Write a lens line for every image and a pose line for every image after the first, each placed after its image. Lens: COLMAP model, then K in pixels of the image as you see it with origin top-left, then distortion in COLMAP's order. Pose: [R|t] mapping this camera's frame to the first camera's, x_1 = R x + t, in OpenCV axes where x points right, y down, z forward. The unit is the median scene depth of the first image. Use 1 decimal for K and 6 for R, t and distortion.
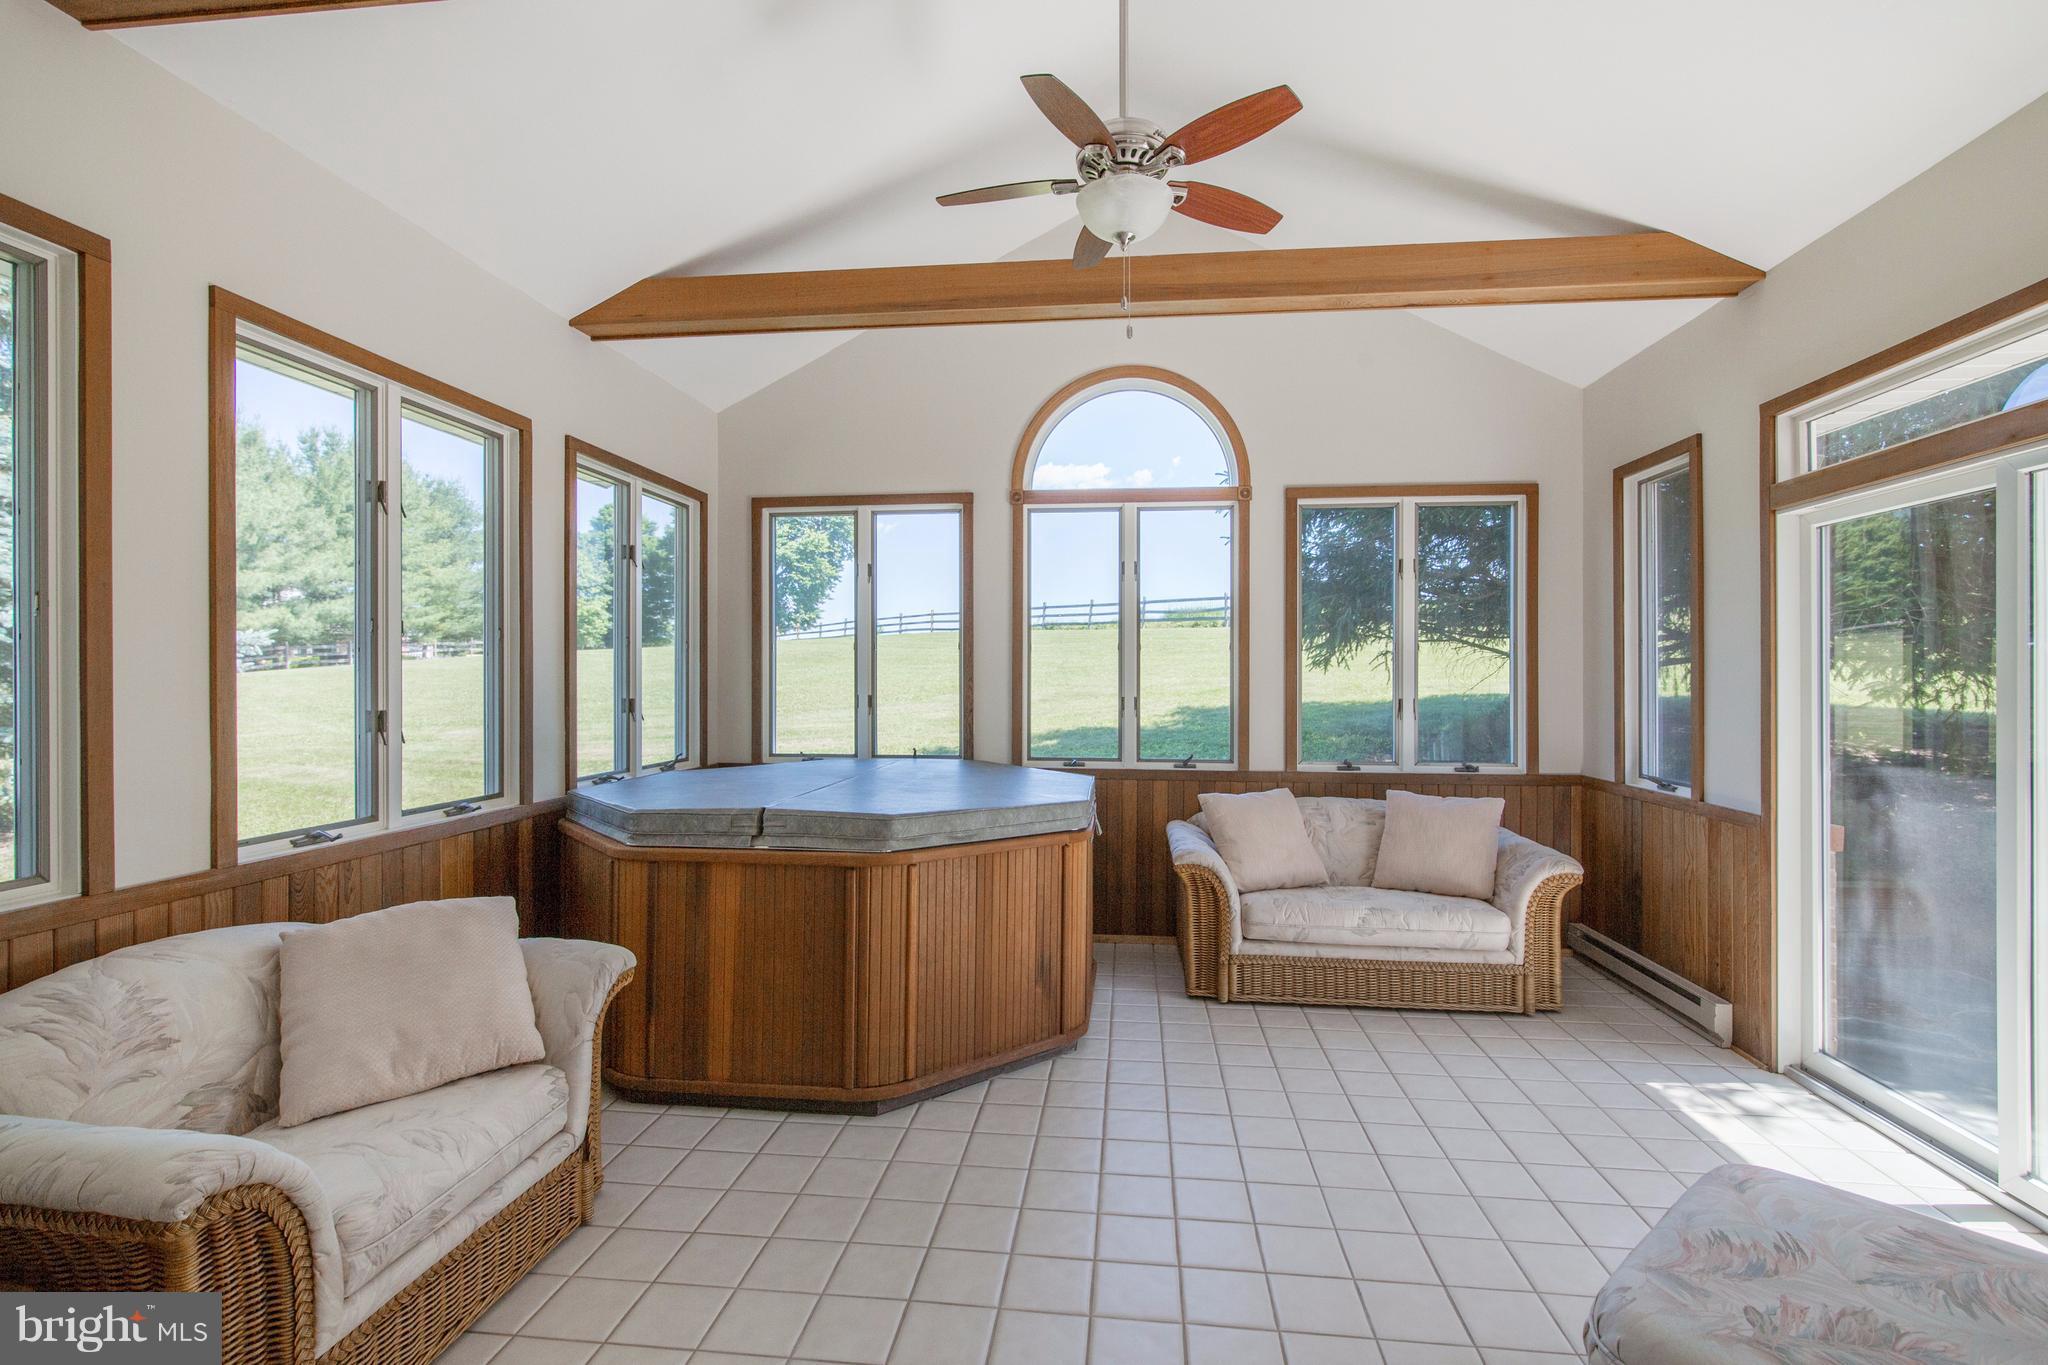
lens RADIAL K [[939.0, 0, 1027.6], [0, 939.0, 695.2], [0, 0, 1]] dist [-0.001855, -0.001322]
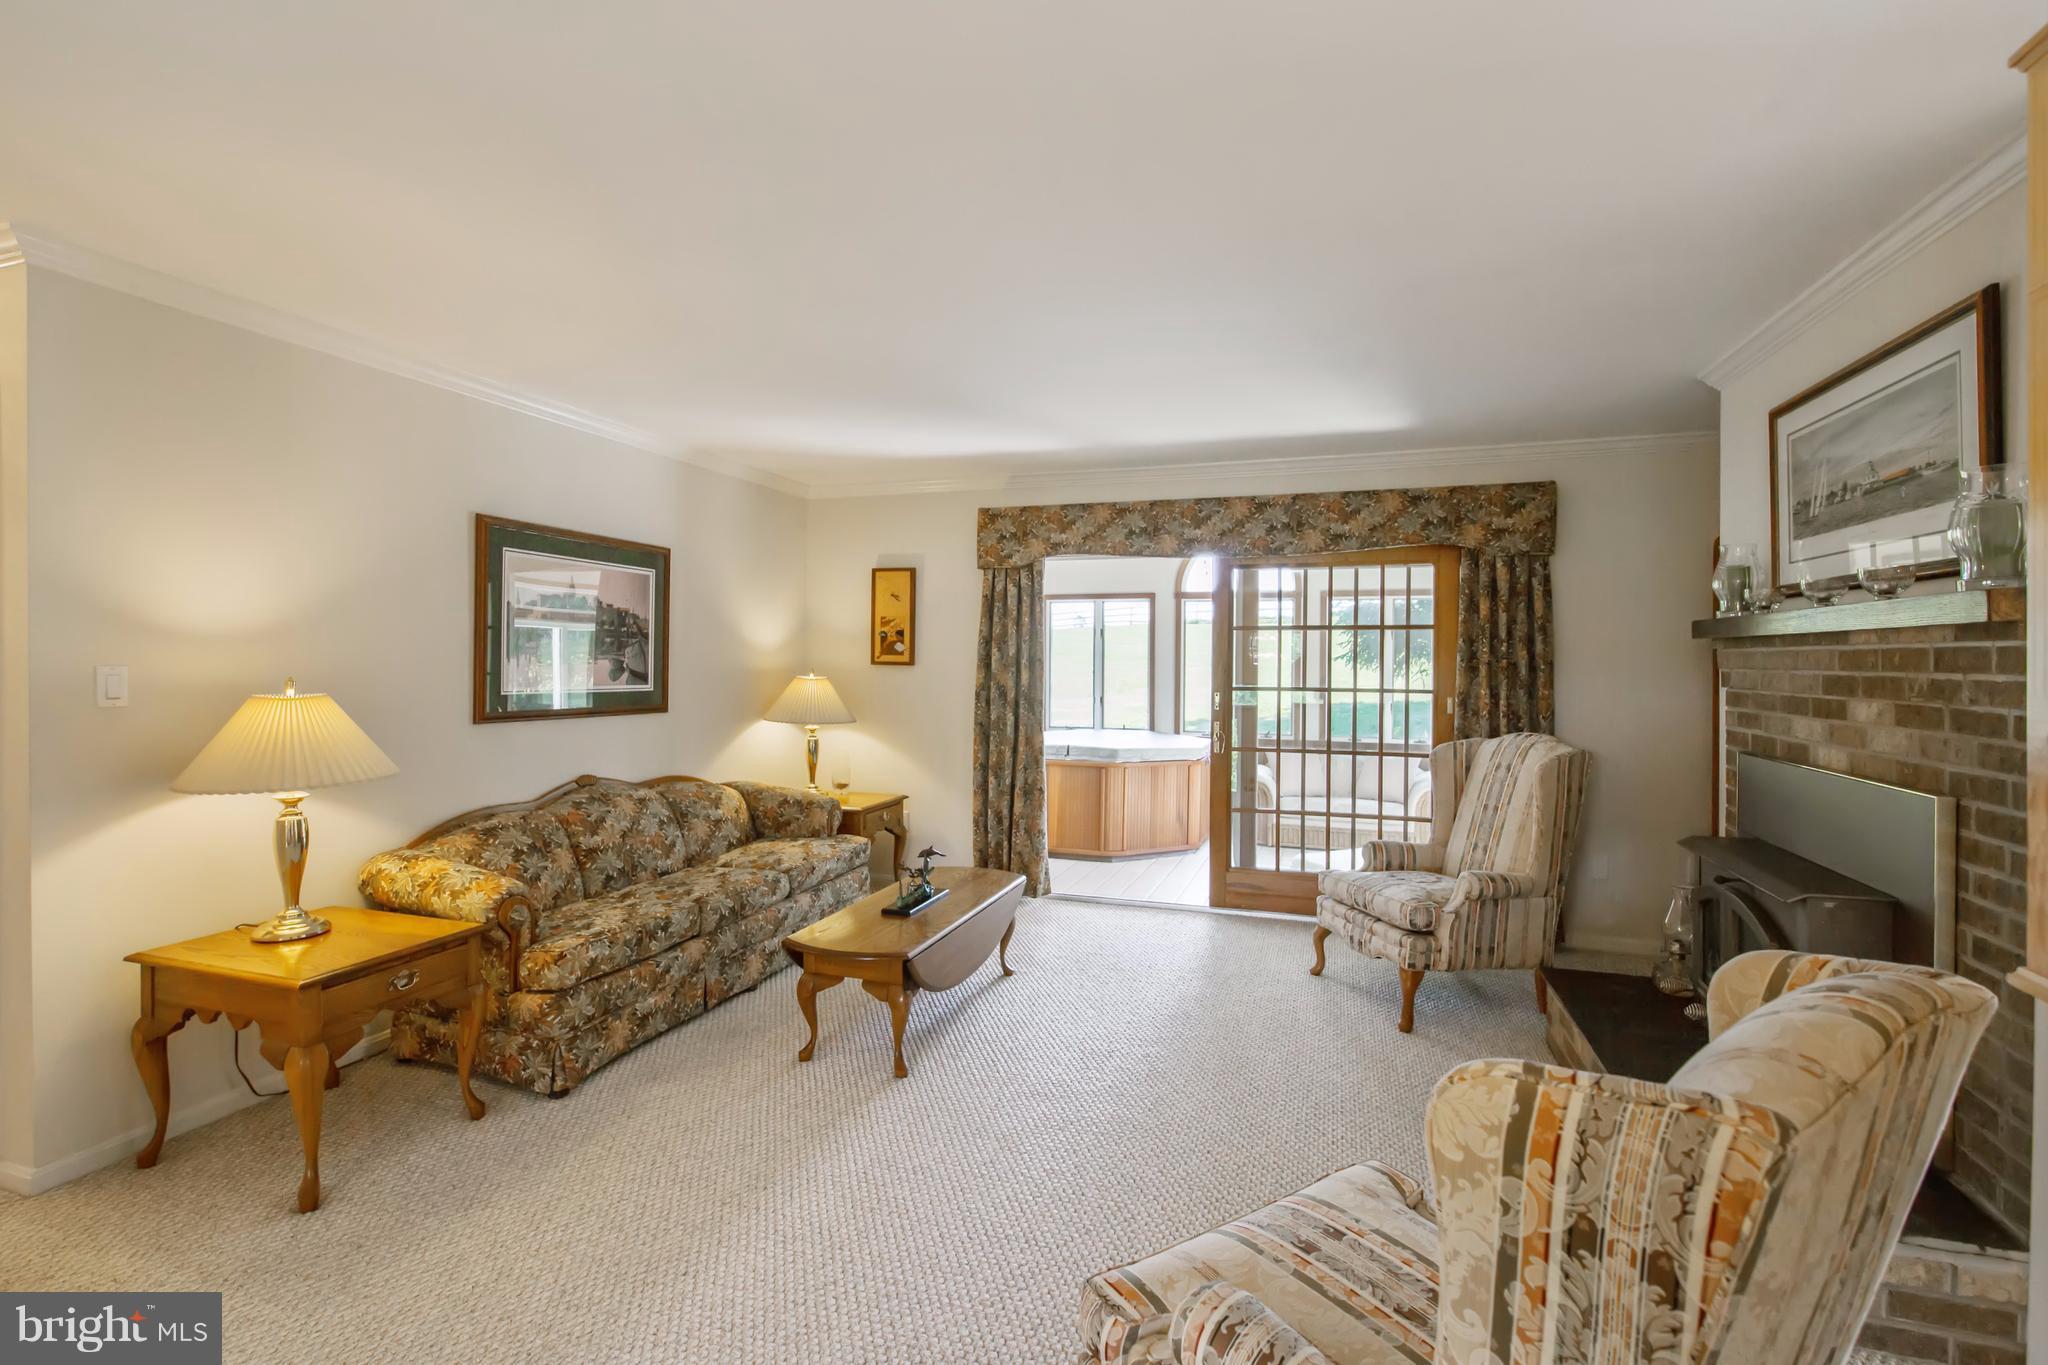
lens RADIAL K [[942.5, 0, 1025.8], [0, 942.5, 673.5], [0, 0, 1]] dist [-0.001339, -0.000203]
pose [[0.977345, 0.008675, -0.211476, 0.120669], [-0.008202, 0.999962, 0.003113, -0.067430], [0.211494, -0.001308, 0.977378, -1.245692]]
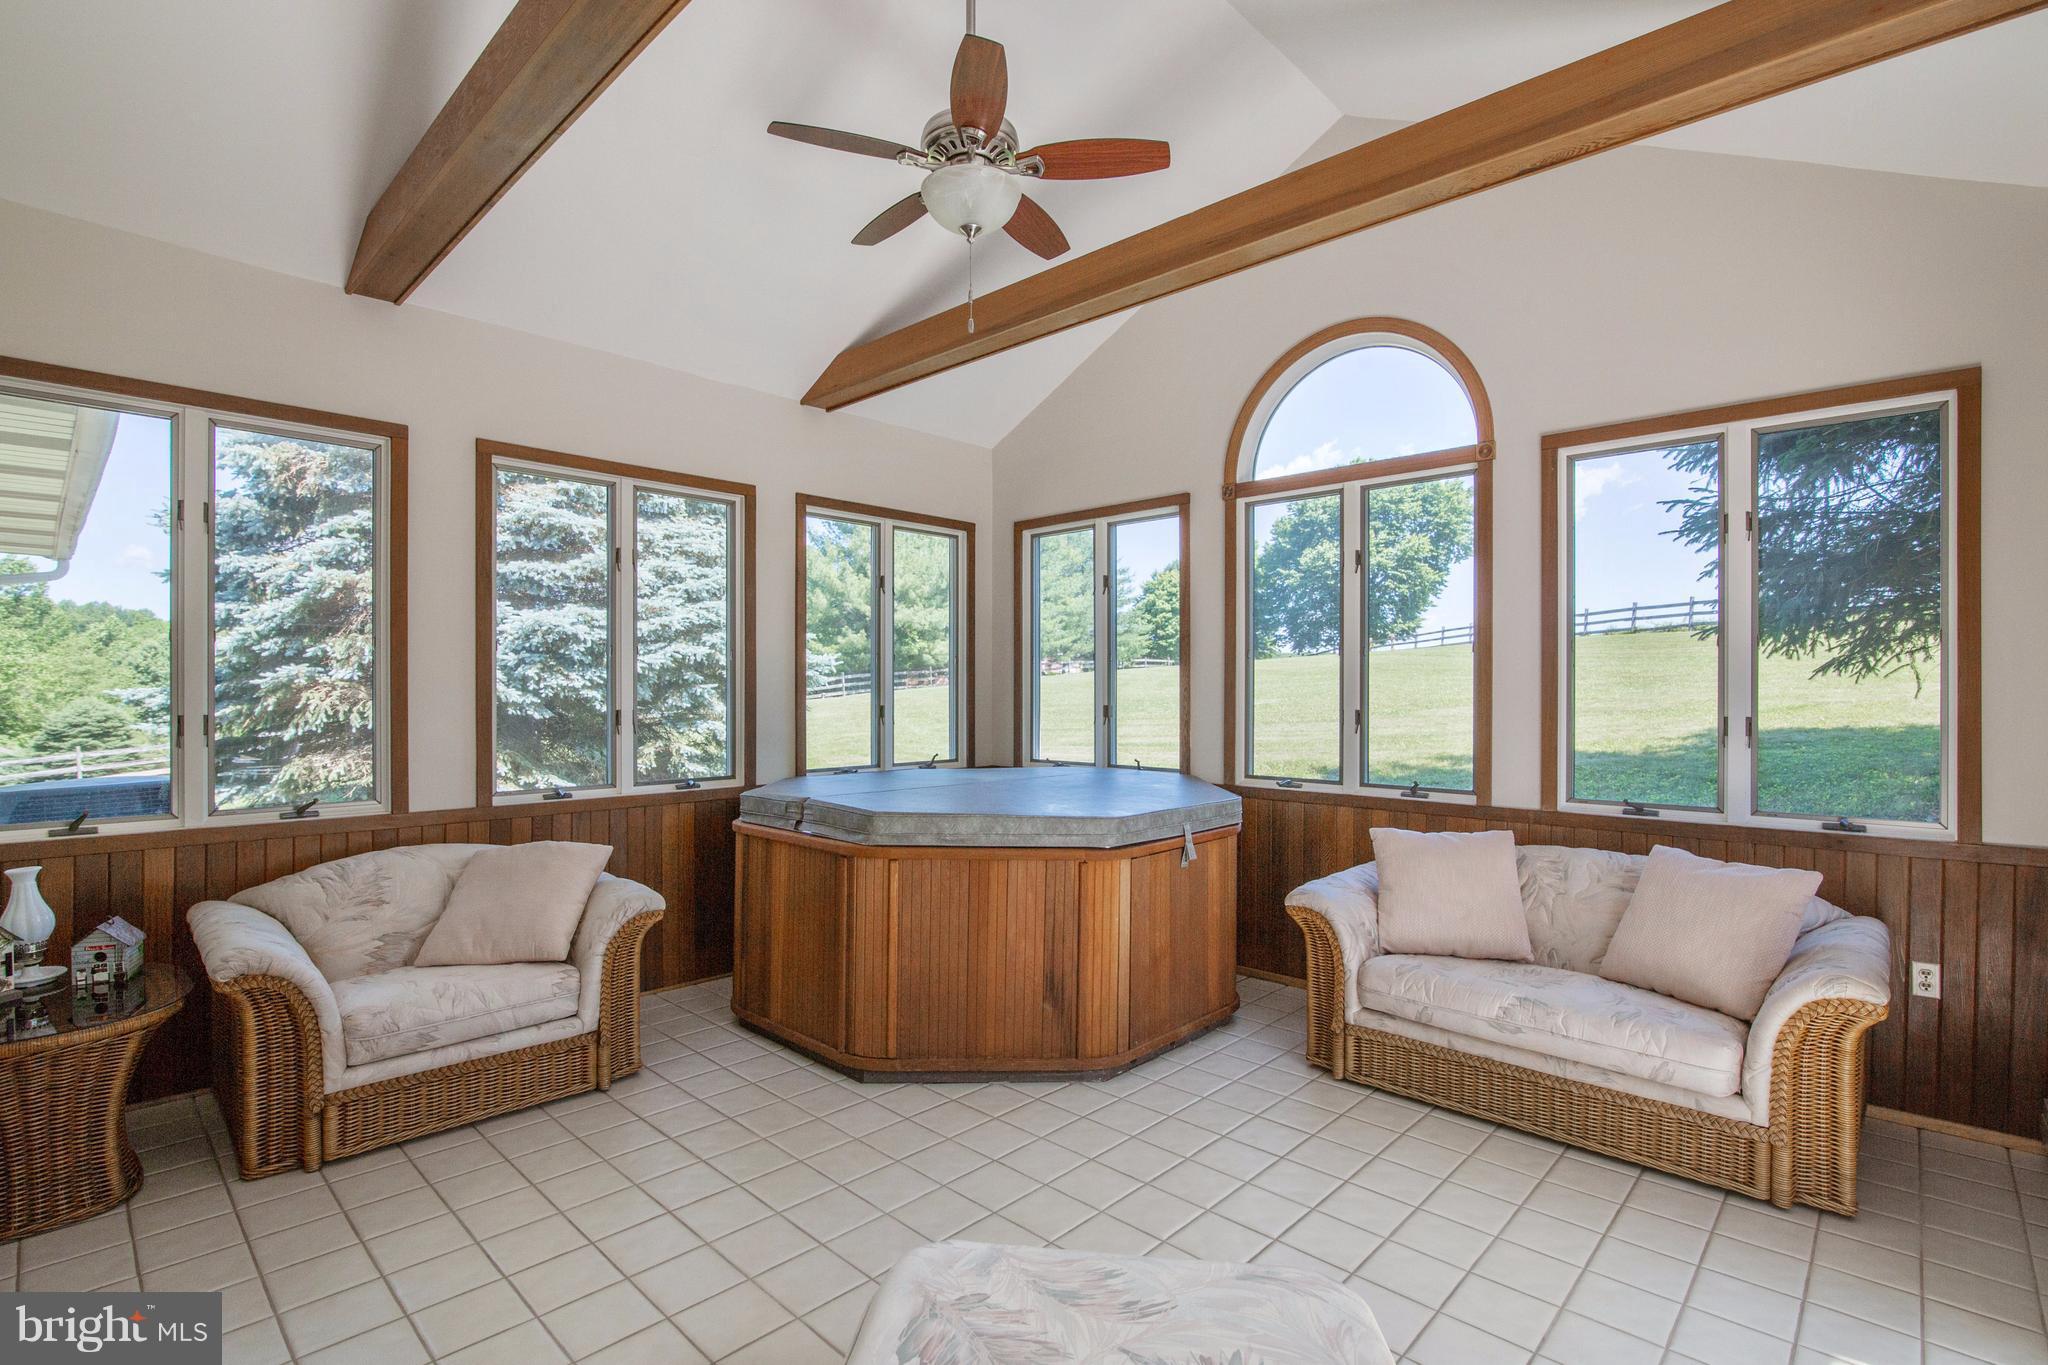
lens RADIAL K [[949.2, 0, 1018.2], [0, 949.2, 711.9], [0, 0, 1]] dist [-0.020883, -0.000202]
pose [[0.796379, 0.013128, -0.604656, 0.496792], [-0.011516, 0.999912, 0.006542, 0.002299], [0.604689, 0.001754, 0.796460, 0.172337]]
